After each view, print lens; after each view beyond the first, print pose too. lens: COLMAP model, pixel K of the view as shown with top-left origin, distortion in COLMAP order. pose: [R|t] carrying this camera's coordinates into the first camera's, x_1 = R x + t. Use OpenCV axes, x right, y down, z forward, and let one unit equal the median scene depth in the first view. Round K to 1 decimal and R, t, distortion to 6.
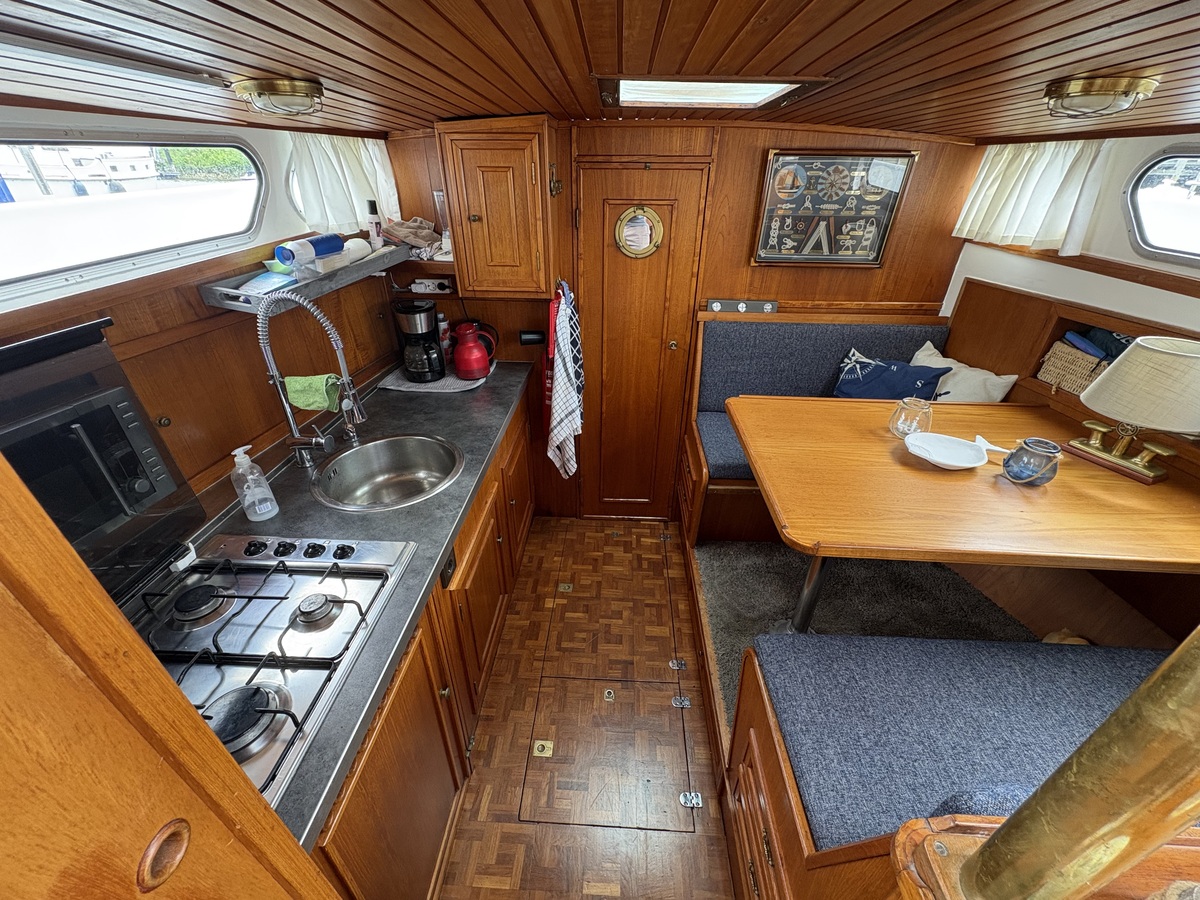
lens RADIAL K [[480.0, 0, 598.2], [0, 480.0, 451.0], [0, 0, 1]] dist [0.002693, -0.000090]
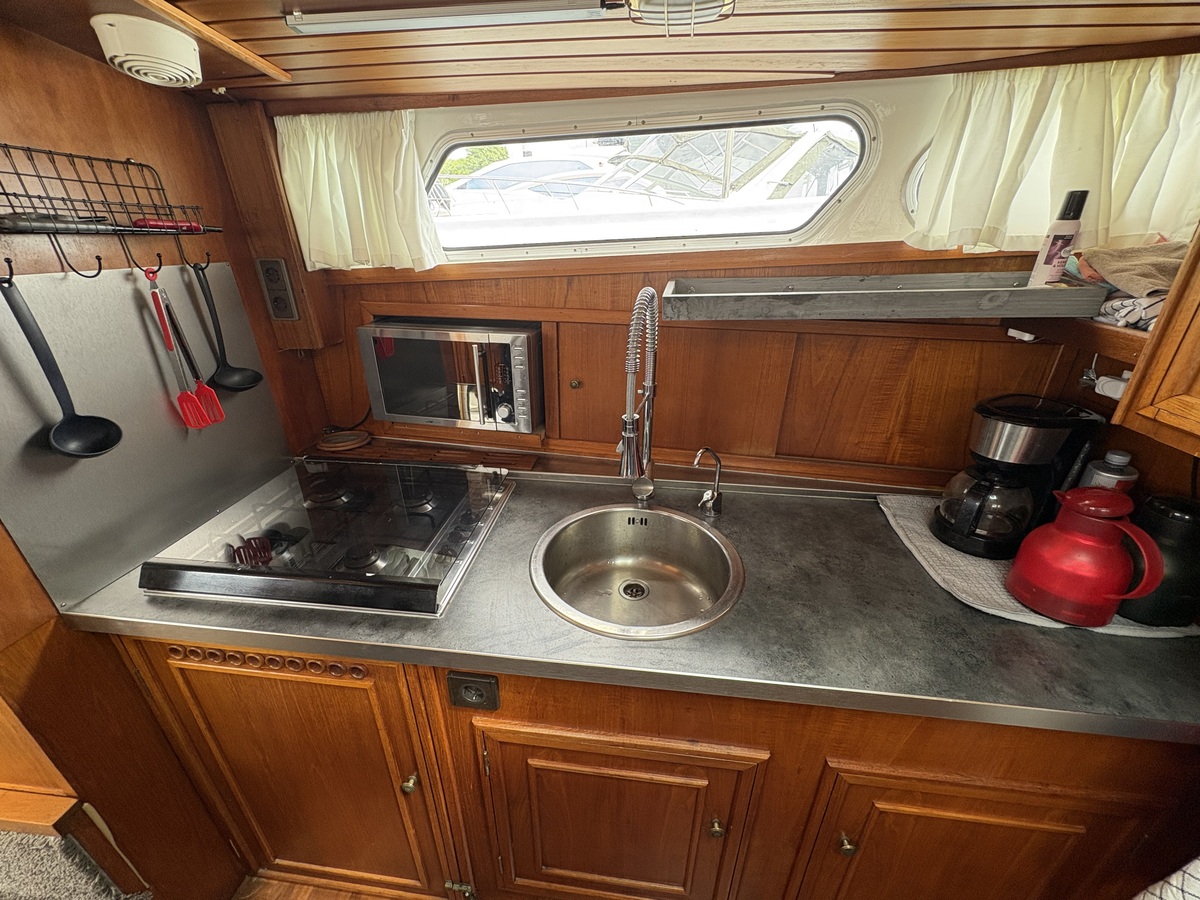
lens RADIAL K [[480.0, 0, 598.2], [0, 480.0, 451.0], [0, 0, 1]] dist [0.002693, -0.000090]
pose [[-0.067177, 0.401444, -0.913417, 0.094634], [-0.505243, 0.775742, 0.378094, -0.225602], [0.860359, 0.486896, 0.150715, 0.559634]]
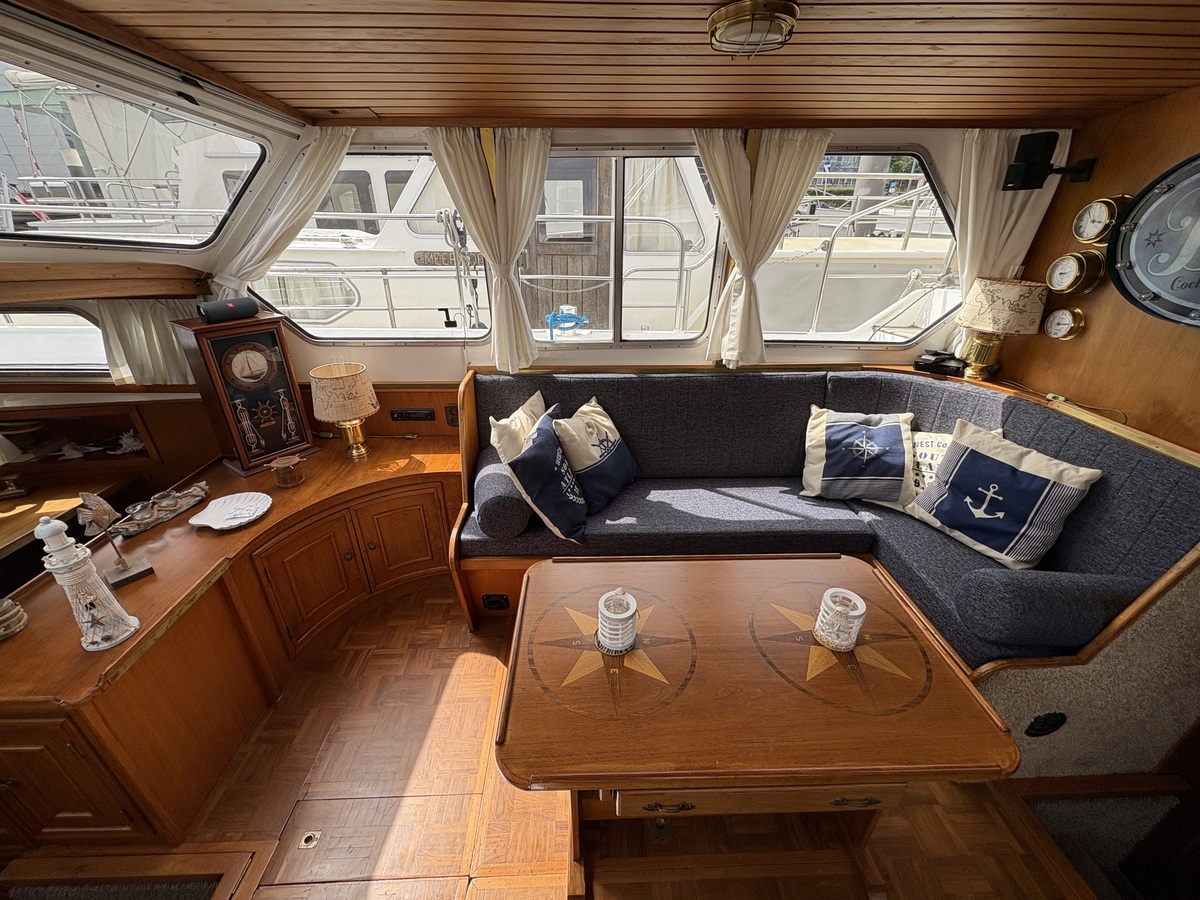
lens RADIAL K [[480.0, 0, 598.2], [0, 480.0, 451.0], [0, 0, 1]] dist [0.002693, -0.000090]
pose [[-0.075324, -0.450278, 0.889706, -0.234958], [0.515450, 0.746207, 0.421292, 0.160130], [-0.853603, 0.490332, 0.175888, -0.613876]]
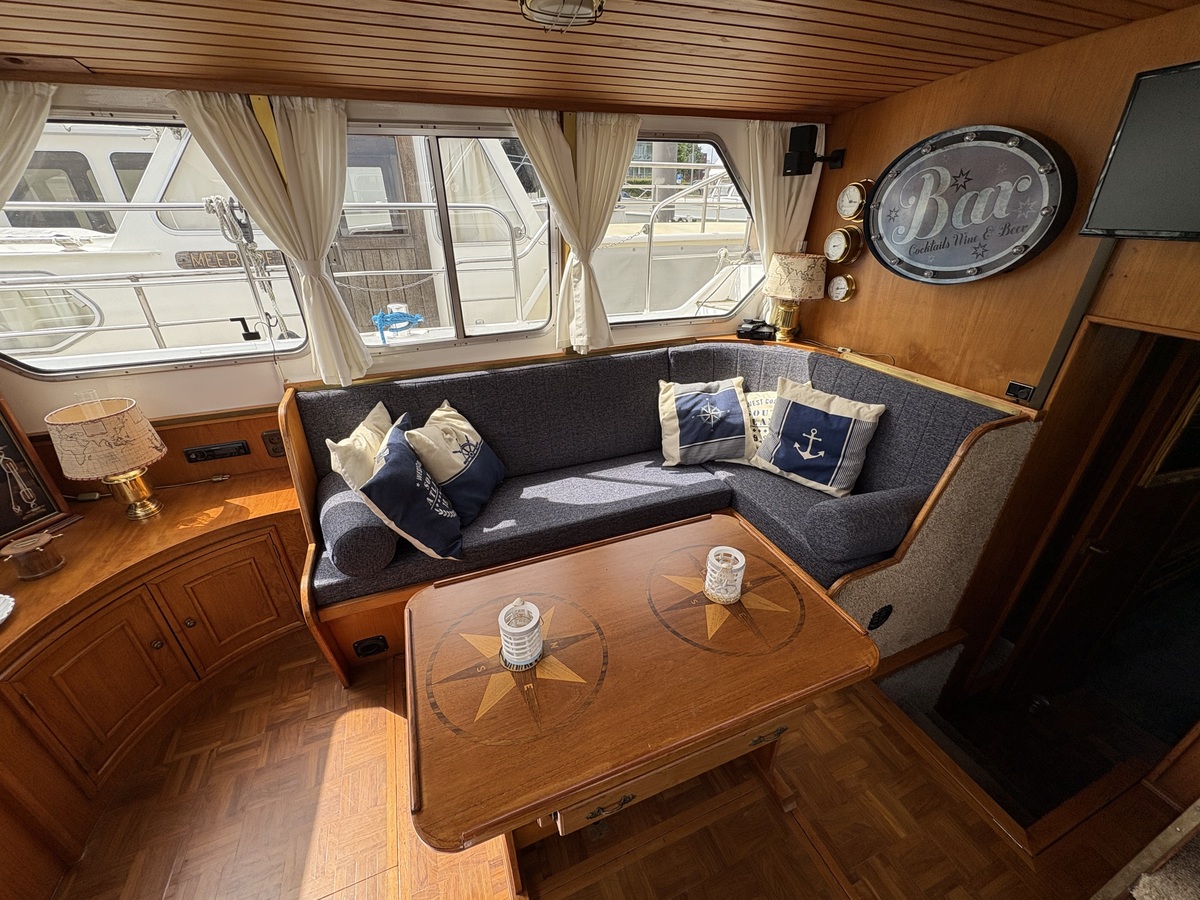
lens RADIAL K [[480.0, 0, 598.2], [0, 480.0, 451.0], [0, 0, 1]] dist [0.002693, -0.000090]
pose [[-0.408469, -0.423954, 0.808342, -0.201692], [0.478350, 0.654813, 0.585151, 0.156776], [-0.777389, 0.625686, -0.064672, -0.593297]]
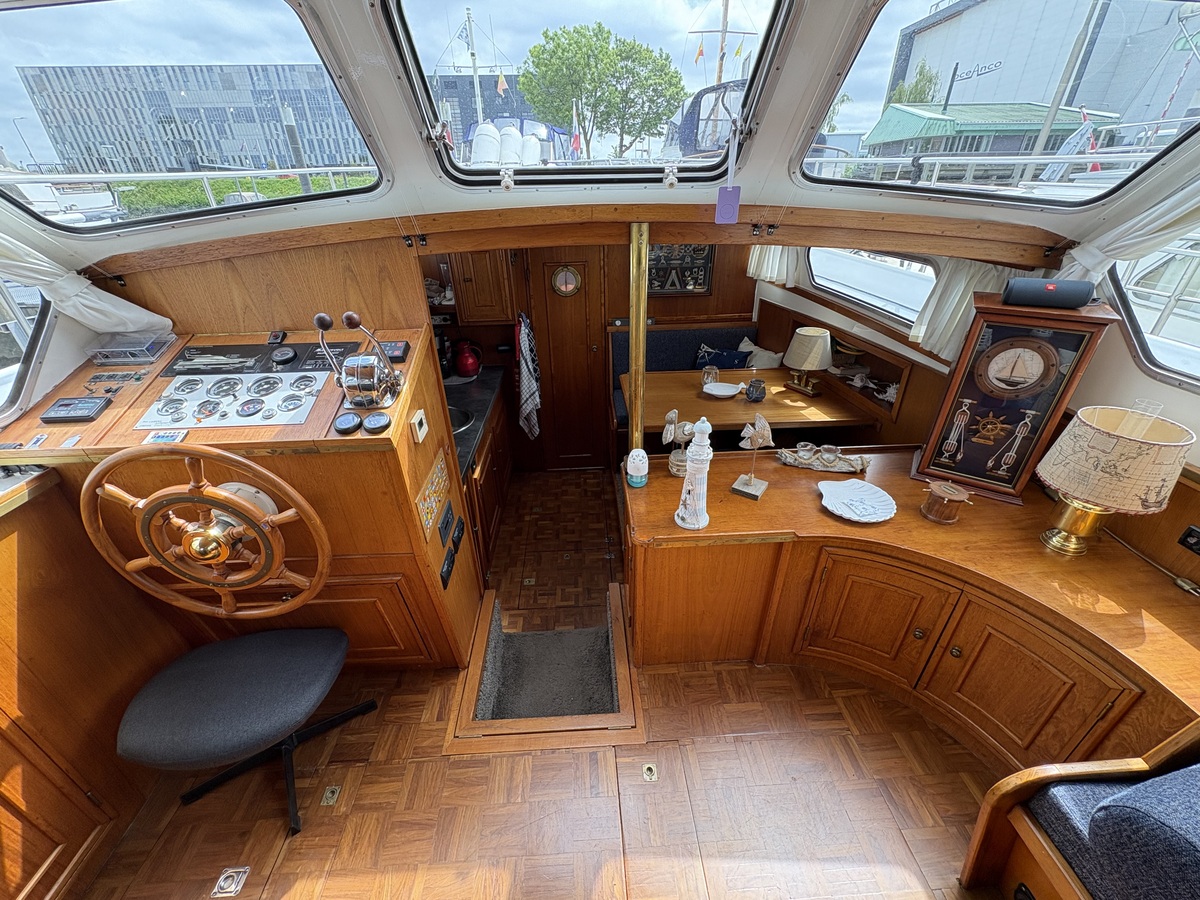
lens RADIAL K [[480.0, 0, 598.2], [0, 480.0, 451.0], [0, 0, 1]] dist [0.002693, -0.000090]
pose [[0.995227, -0.071696, 0.066210, 0.041771], [0.073731, 0.996862, -0.028807, 0.176515], [-0.063936, 0.033551, 0.997390, -0.612628]]
